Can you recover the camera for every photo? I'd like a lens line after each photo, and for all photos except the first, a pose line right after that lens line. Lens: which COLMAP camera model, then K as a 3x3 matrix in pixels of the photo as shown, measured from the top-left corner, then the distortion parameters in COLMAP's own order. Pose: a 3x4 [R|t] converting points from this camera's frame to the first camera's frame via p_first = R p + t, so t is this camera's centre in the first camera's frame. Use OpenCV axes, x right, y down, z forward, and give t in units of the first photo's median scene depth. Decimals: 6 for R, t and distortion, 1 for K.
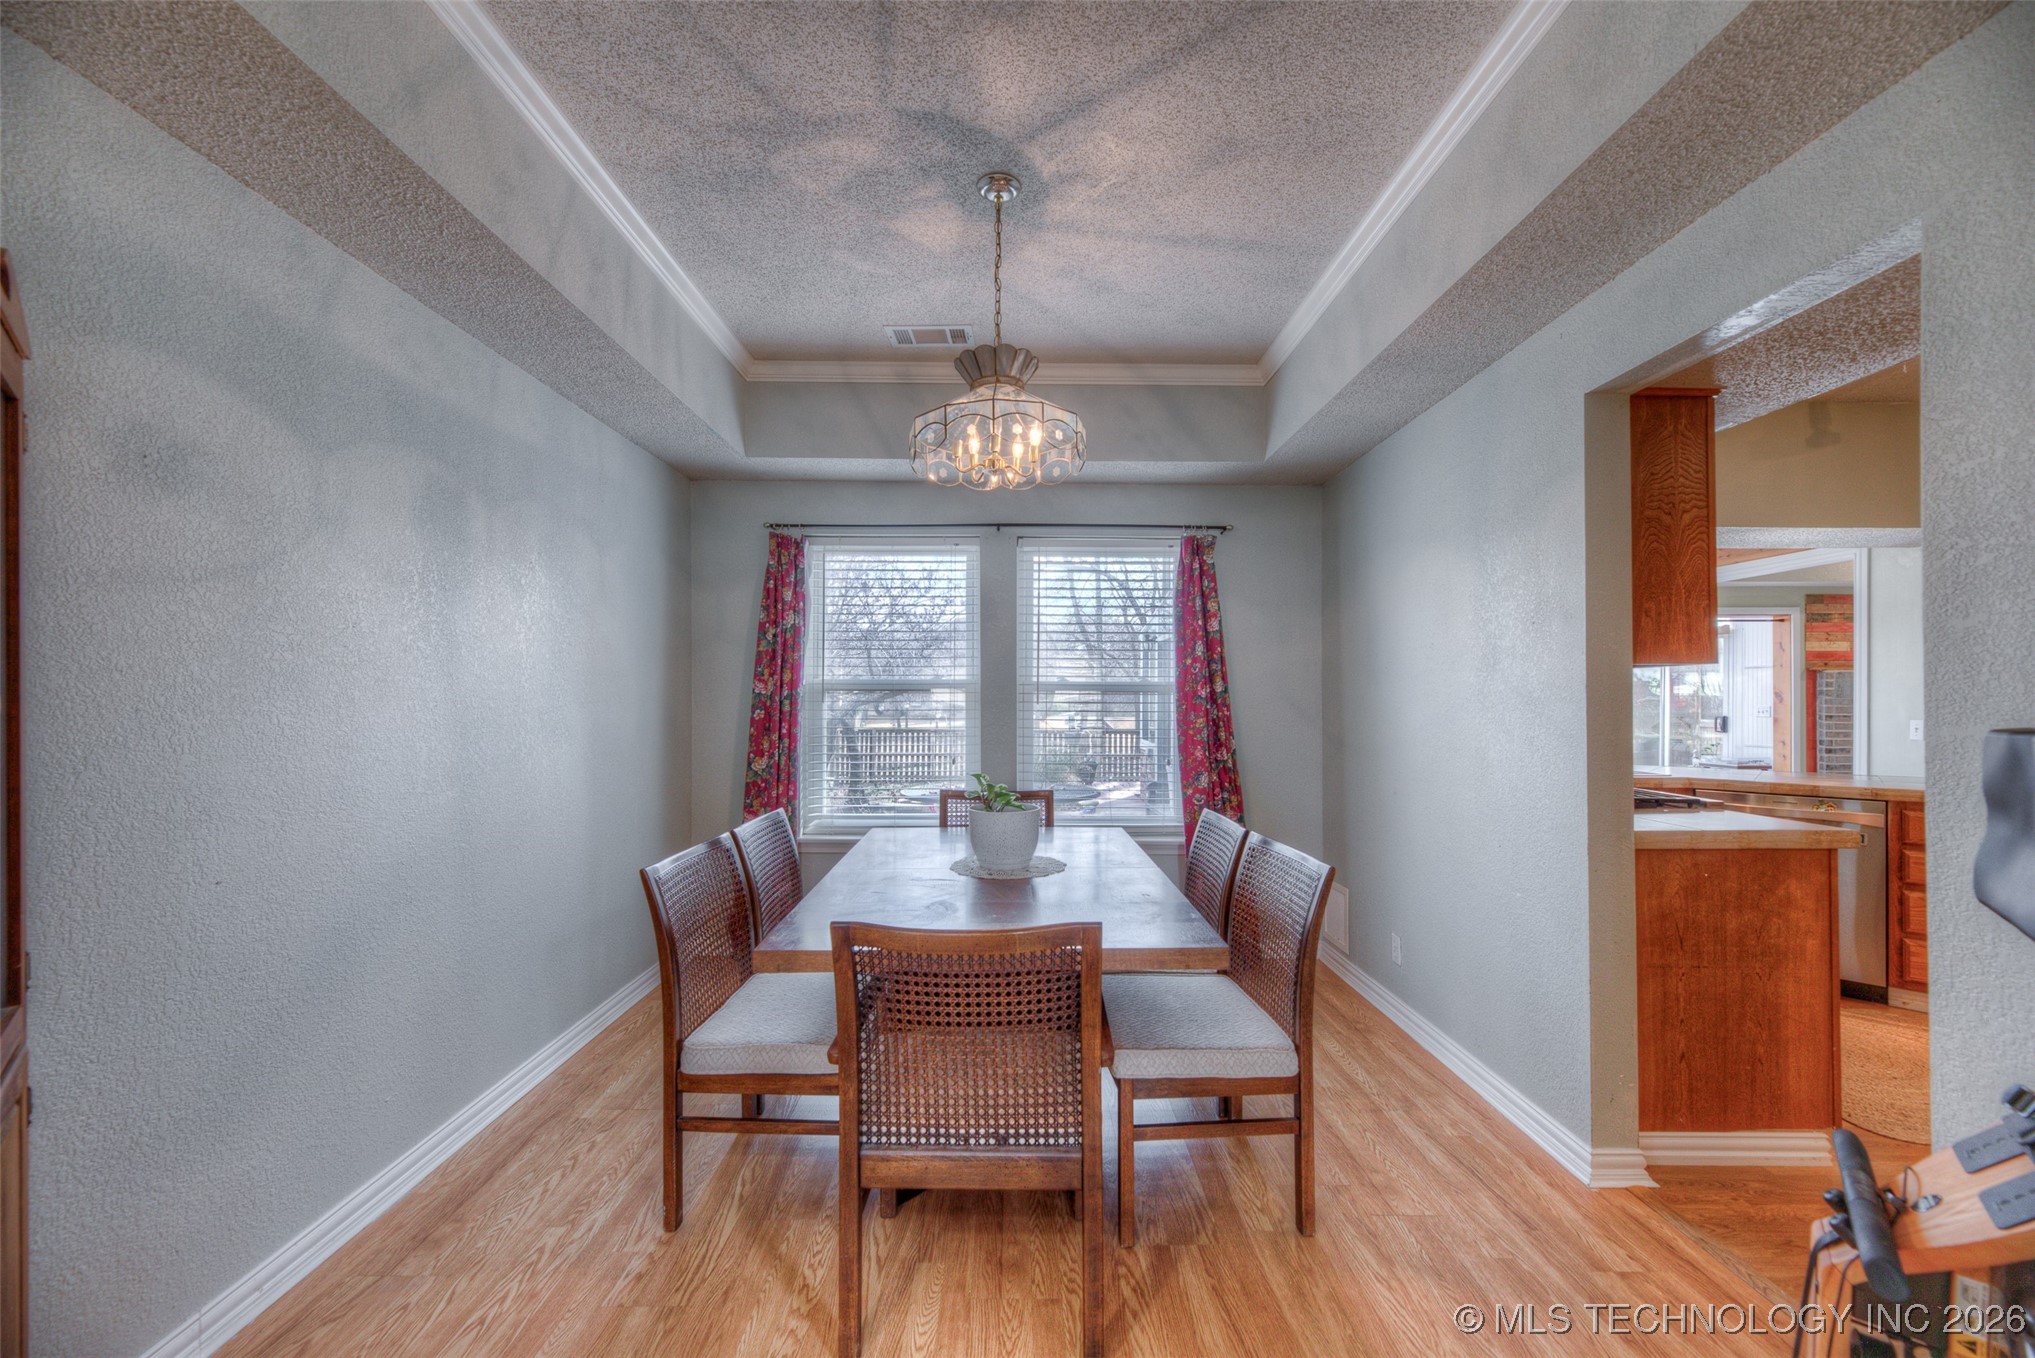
lens RADIAL K [[810.9, 0, 1012.0], [0, 810.9, 691.4], [0, 0, 1]] dist [0.005593, -0.001279]
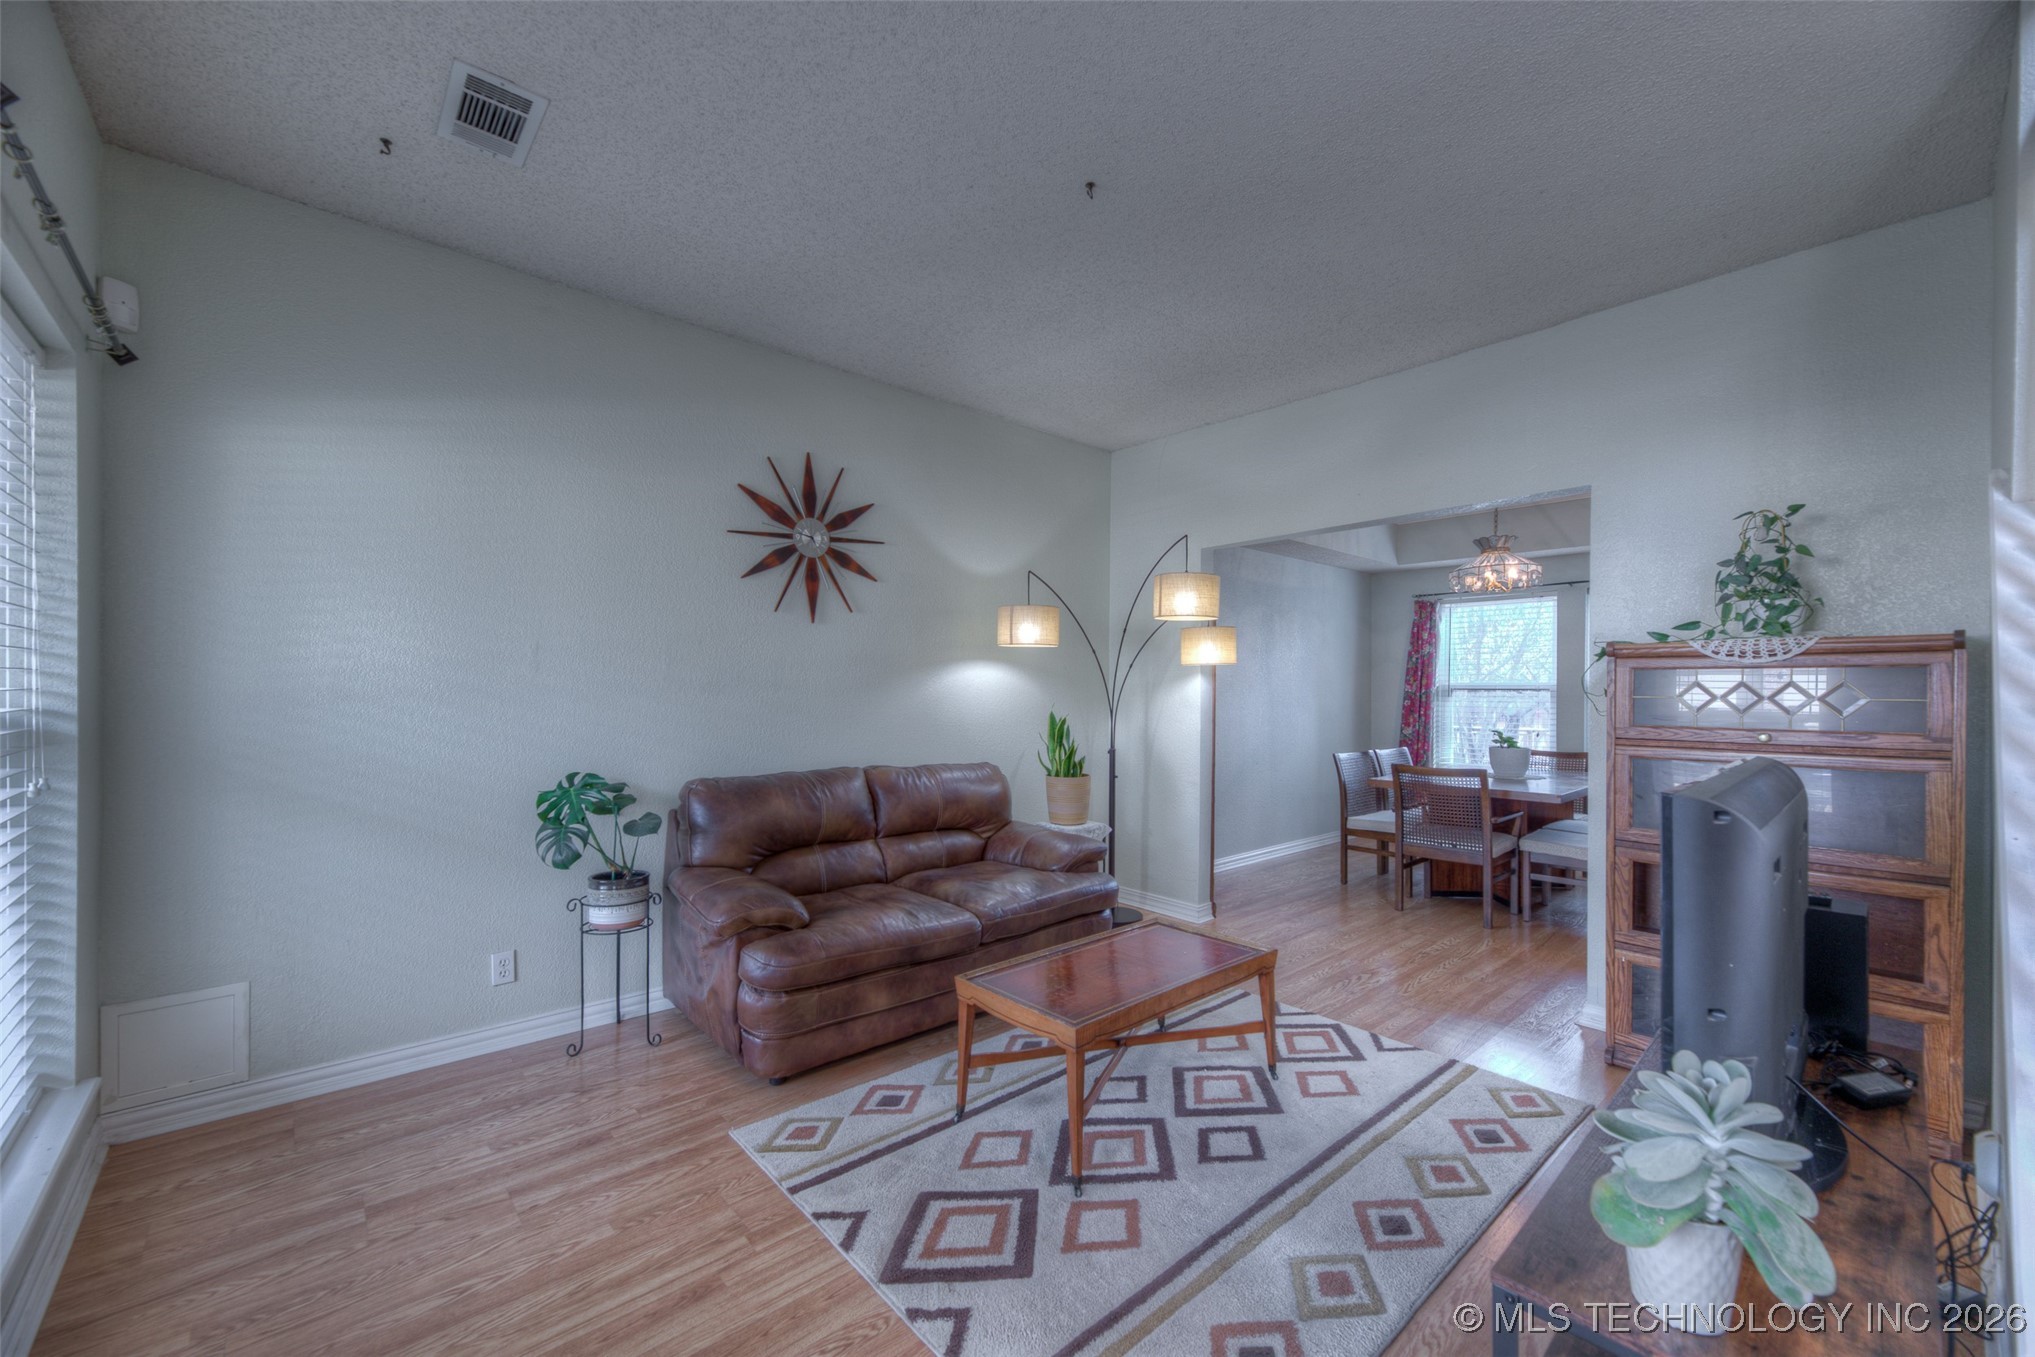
lens RADIAL K [[810.9, 0, 1013.8], [0, 810.9, 687.4], [0, 0, 1]] dist [0.005593, -0.001279]
pose [[0.664755, 0.008987, -0.747008, 0.450573], [-0.006727, 0.999959, 0.006044, -0.010971], [0.747032, 0.001007, 0.664788, -0.845193]]
